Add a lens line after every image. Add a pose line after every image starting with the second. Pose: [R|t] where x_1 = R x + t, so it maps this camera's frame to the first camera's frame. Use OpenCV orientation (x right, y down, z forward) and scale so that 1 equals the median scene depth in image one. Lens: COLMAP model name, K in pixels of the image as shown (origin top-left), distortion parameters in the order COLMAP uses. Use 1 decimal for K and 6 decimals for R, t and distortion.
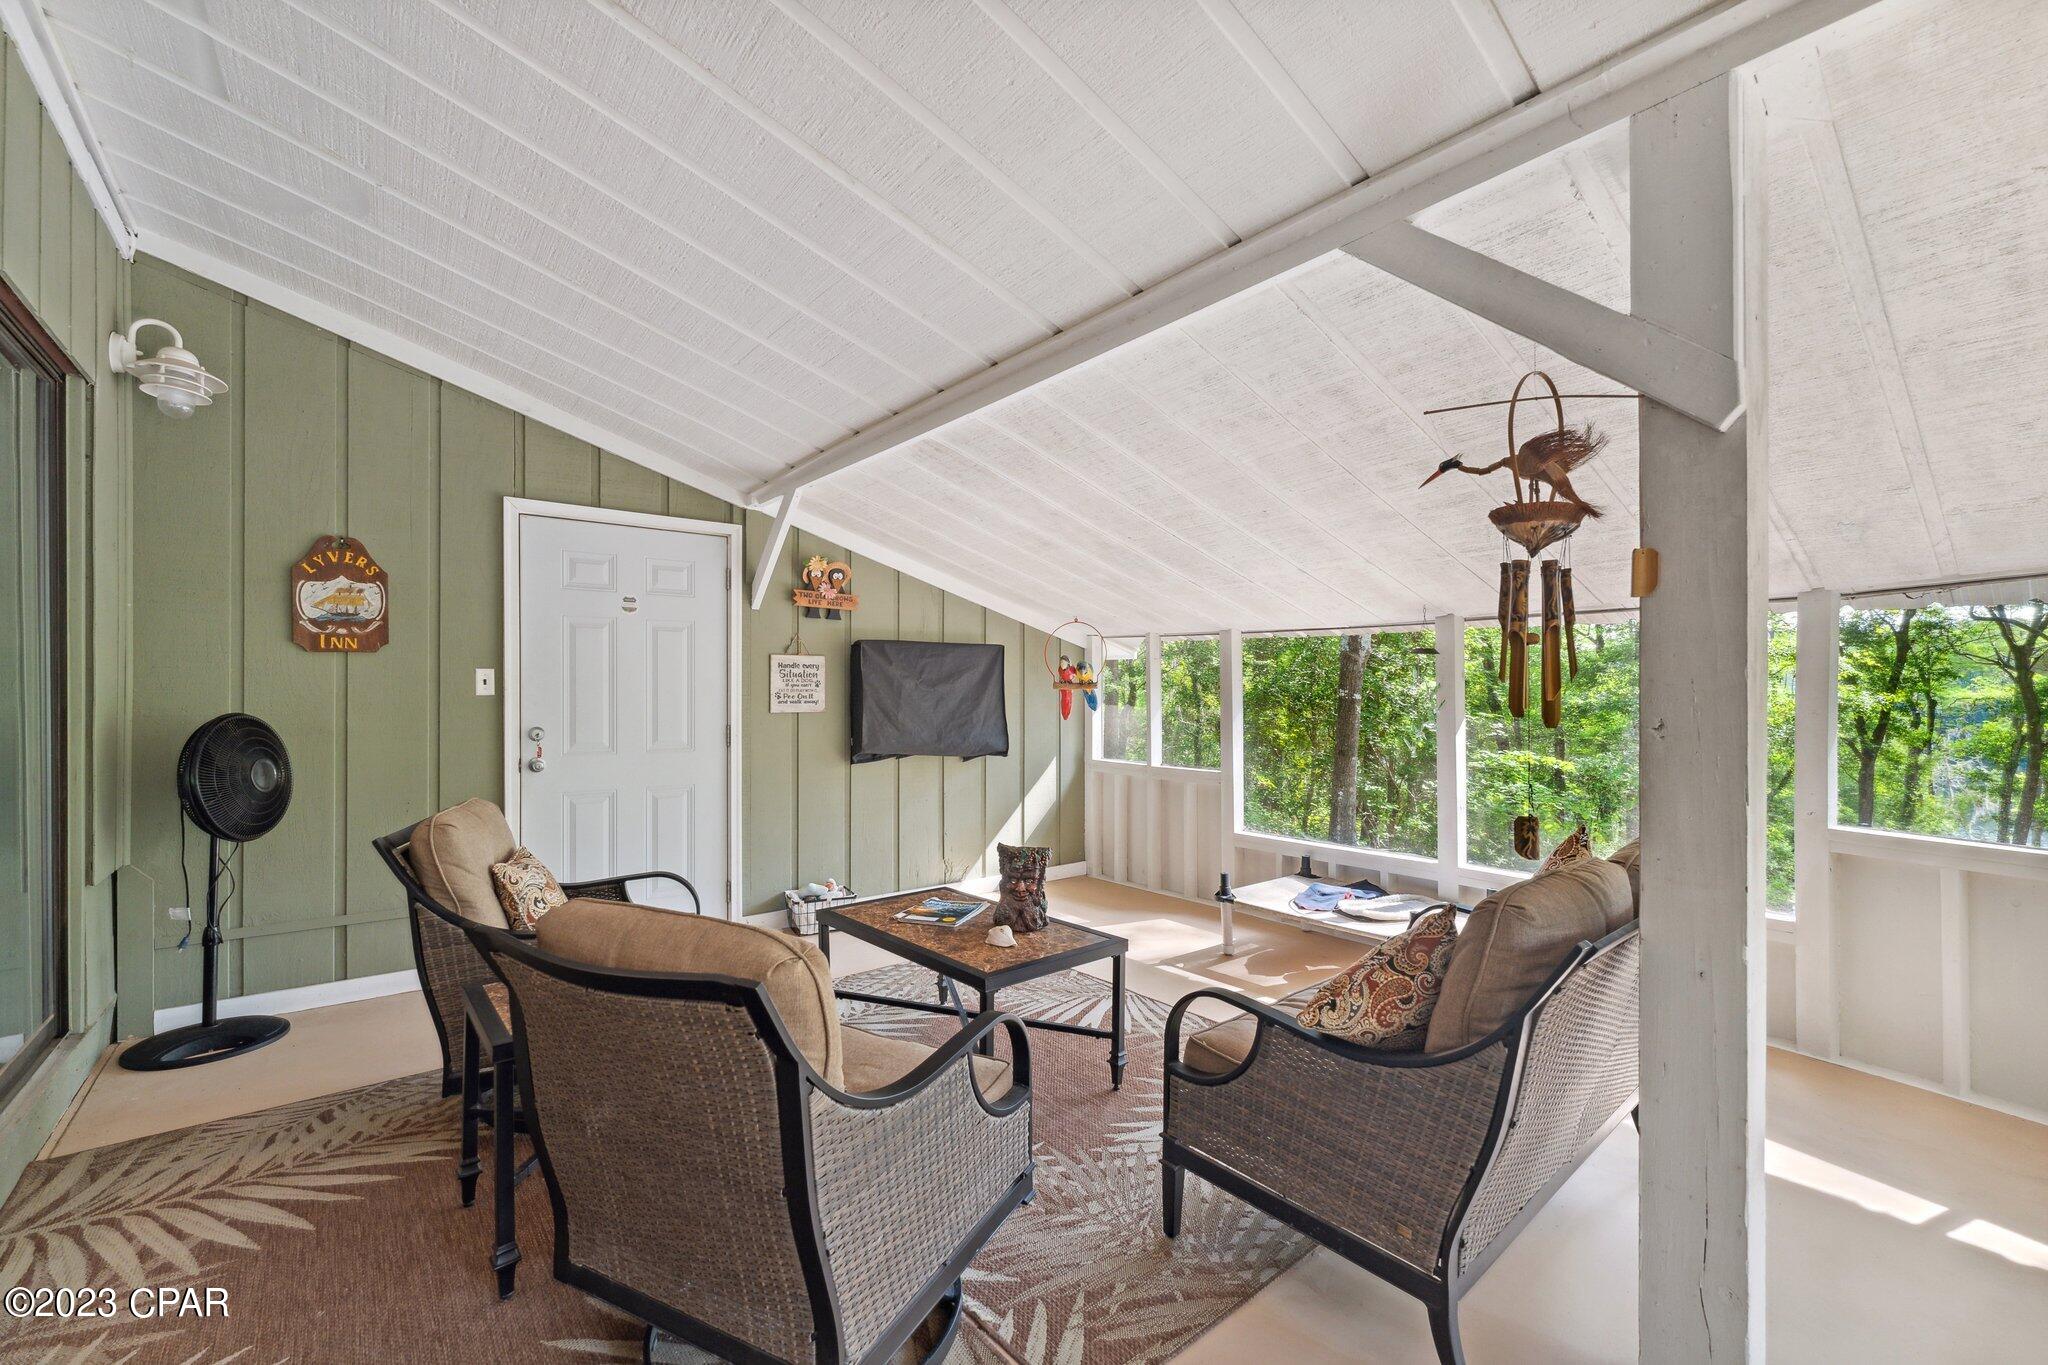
lens RADIAL K [[821.5, 0, 1013.9], [0, 821.5, 690.8], [0, 0, 1]] dist [0.006667, -0.002068]
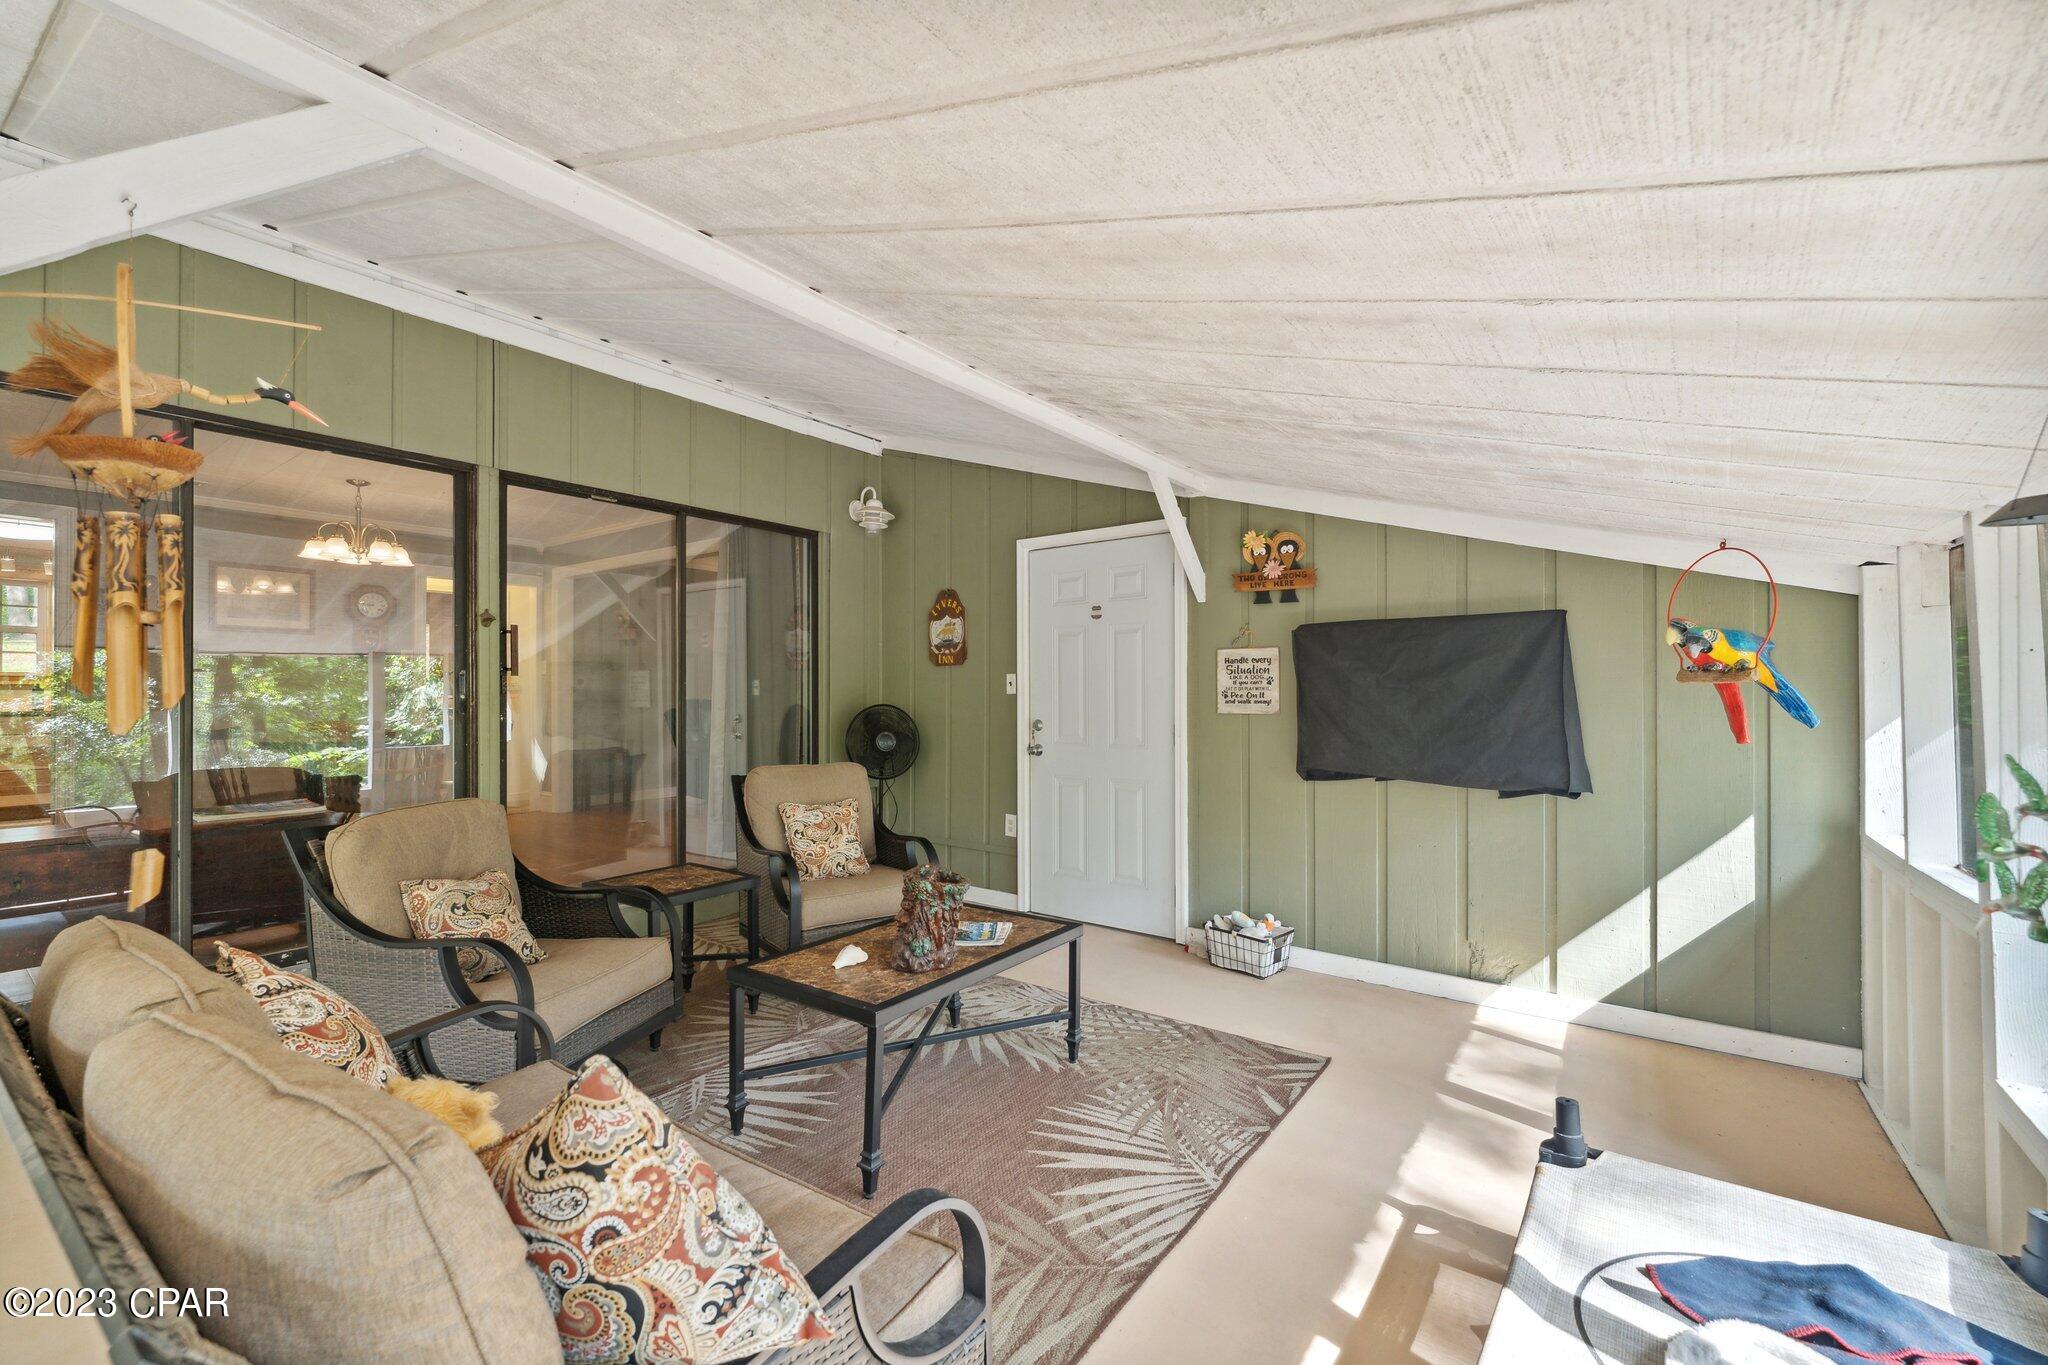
lens RADIAL K [[853.7, 0, 1030.5], [0, 853.7, 690.2], [0, 0, 1]] dist [0.000019, -0.000024]
pose [[0.270273, -0.002638, -0.962780, 0.548334], [0.005710, 0.999983, -0.001137, 0.000769], [0.962767, -0.005190, 0.270283, 0.535165]]
